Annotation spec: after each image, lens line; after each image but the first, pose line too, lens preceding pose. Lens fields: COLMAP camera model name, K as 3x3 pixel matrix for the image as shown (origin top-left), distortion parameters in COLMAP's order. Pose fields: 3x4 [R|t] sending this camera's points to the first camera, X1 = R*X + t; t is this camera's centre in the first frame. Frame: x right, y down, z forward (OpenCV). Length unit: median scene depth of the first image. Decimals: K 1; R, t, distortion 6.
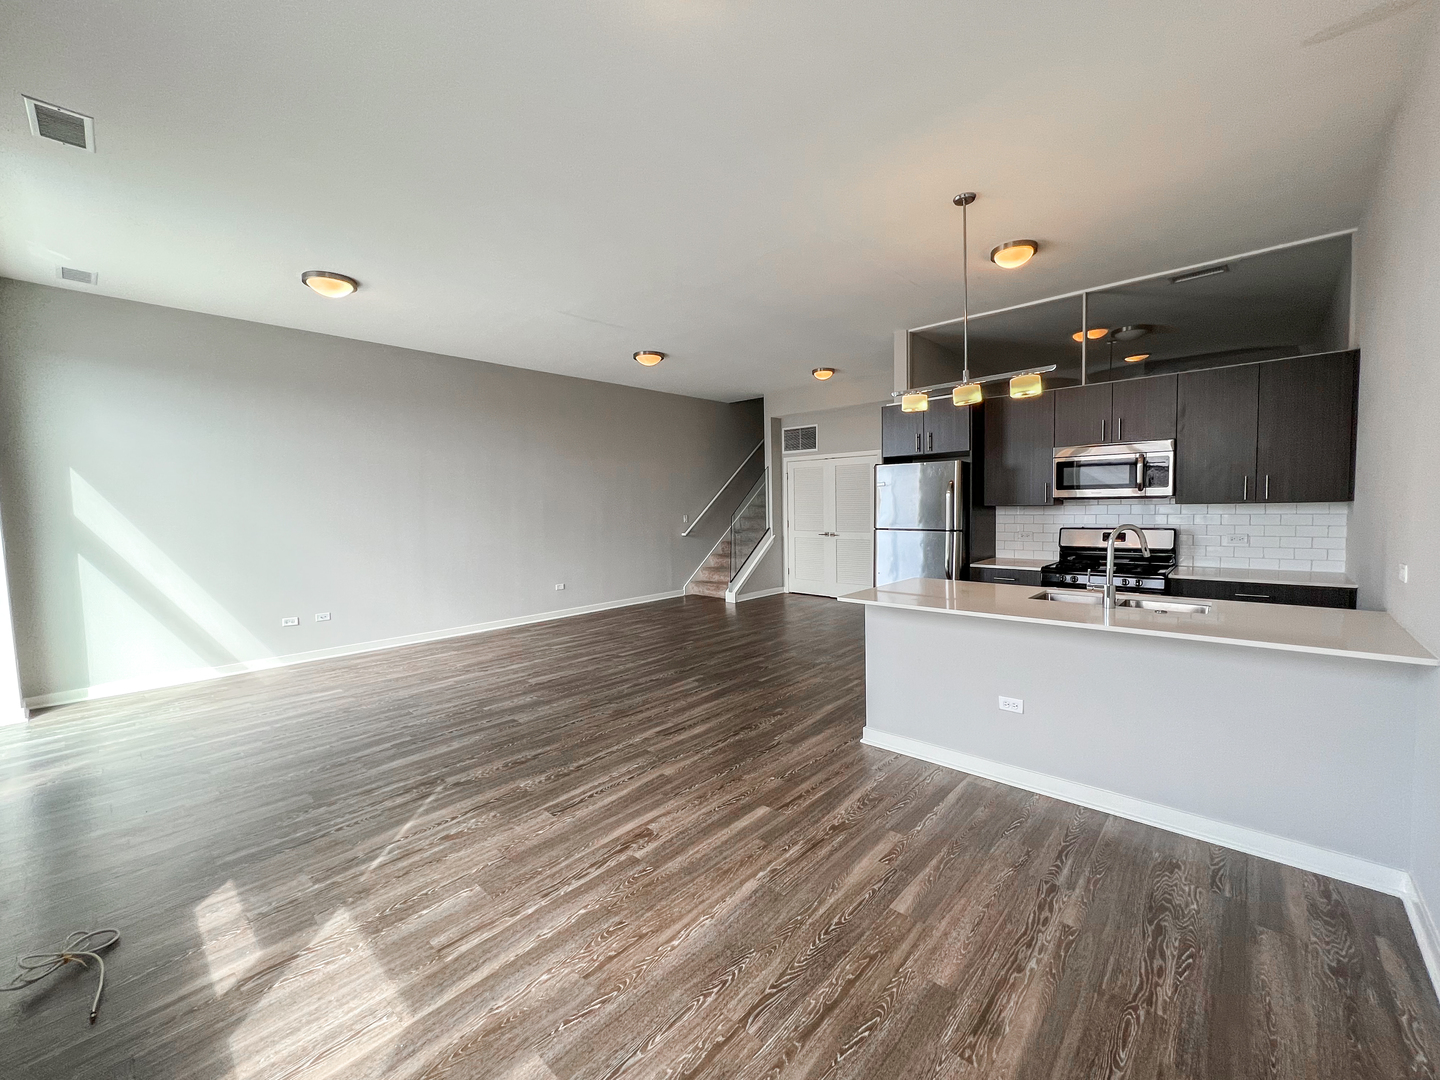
lens RADIAL K [[574.8, 0, 722.3], [0, 574.8, 535.8], [0, 0, 1]] dist [-0.001712, -0.000010]
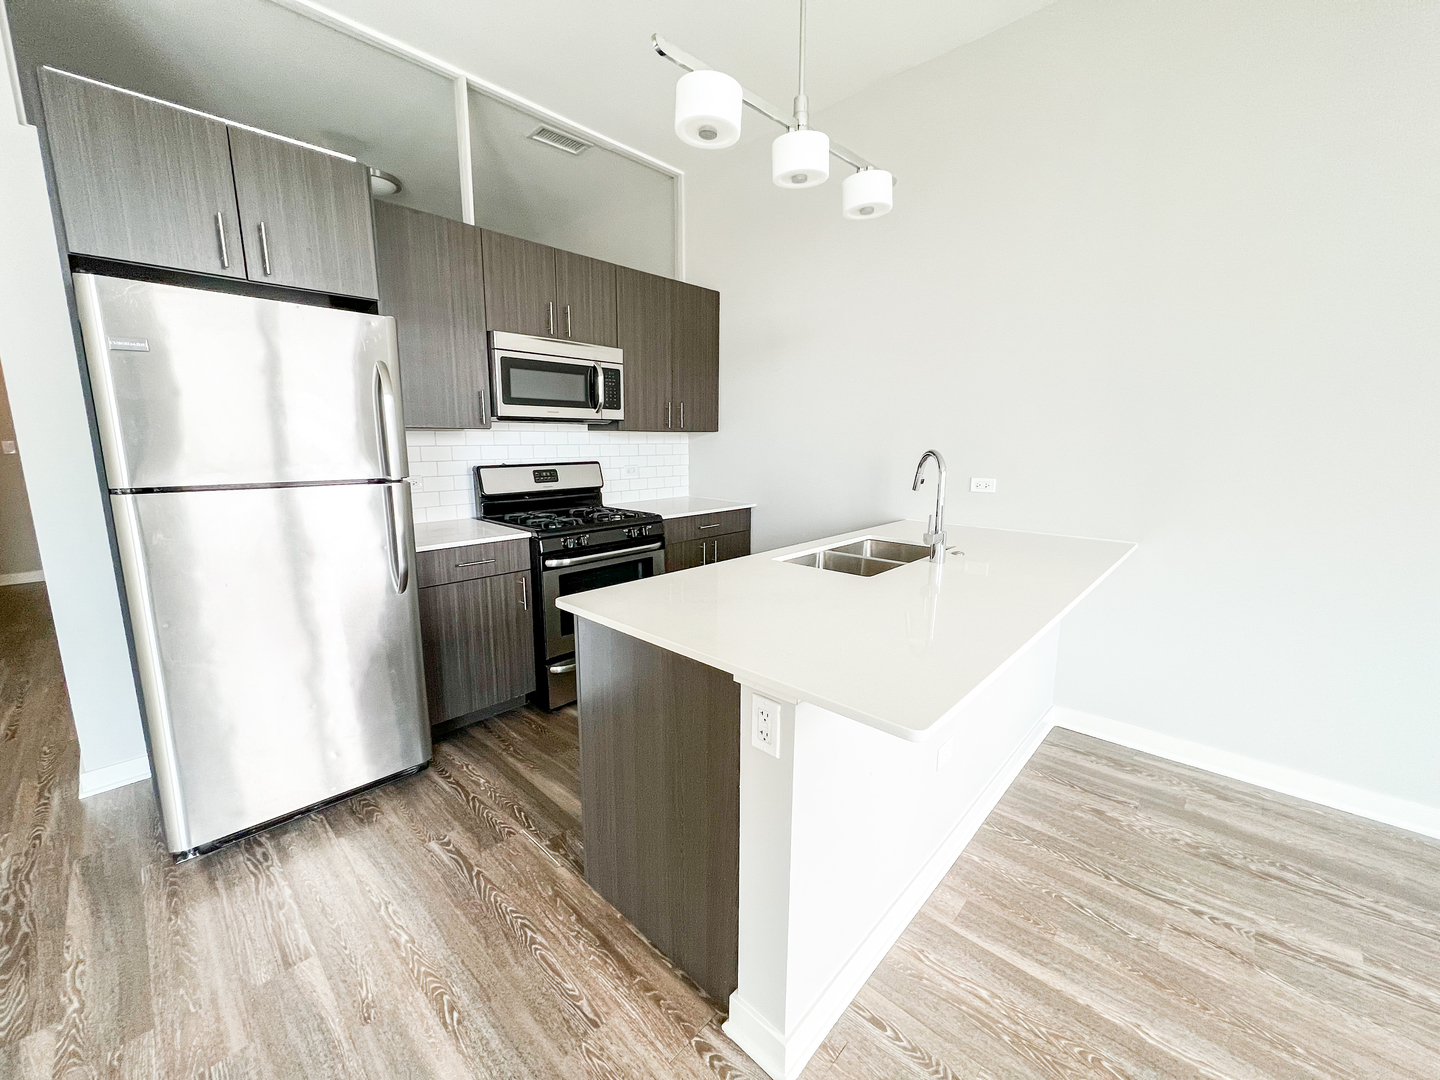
lens RADIAL K [[574.8, 0, 722.3], [0, 574.8, 535.8], [0, 0, 1]] dist [-0.001712, -0.000010]
pose [[0.019344, -0.152067, 0.988181, -0.060851], [0.049243, 0.987311, 0.150969, -0.032518], [-0.998599, 0.045741, 0.026587, 1.130342]]
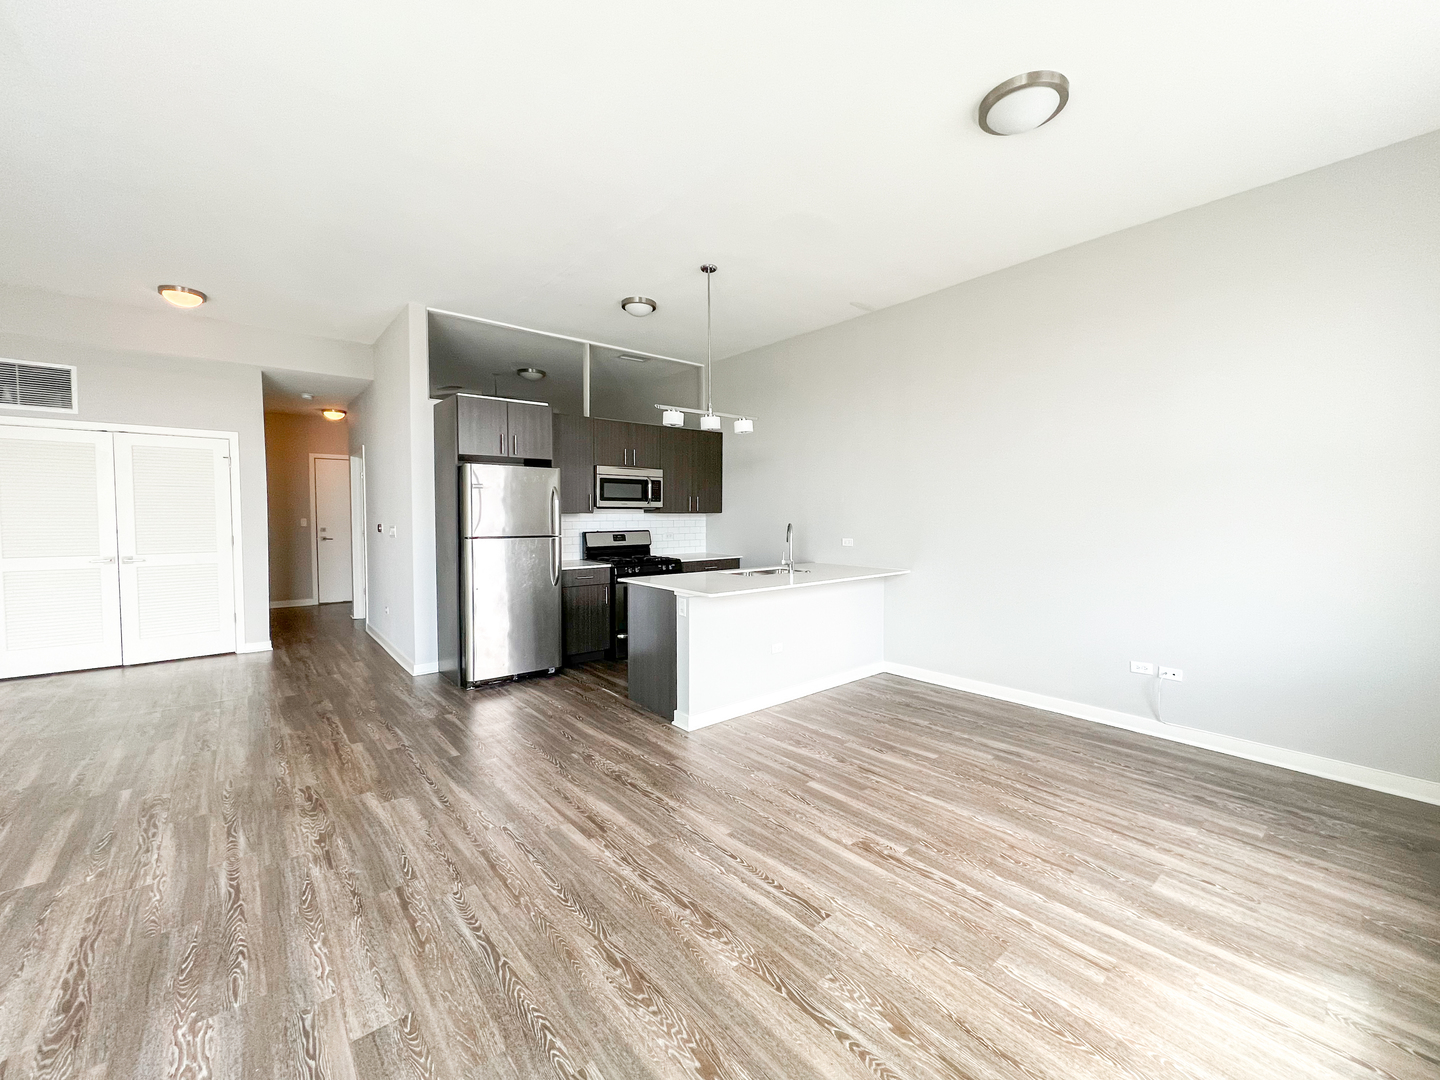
lens RADIAL K [[574.8, 0, 722.3], [0, 574.8, 535.8], [0, 0, 1]] dist [-0.001712, -0.000010]
pose [[0.139143, -0.021579, 0.990037, -0.879973], [0.049601, 0.998660, 0.014796, -0.015460], [-0.989029, 0.047048, 0.140027, 0.861367]]
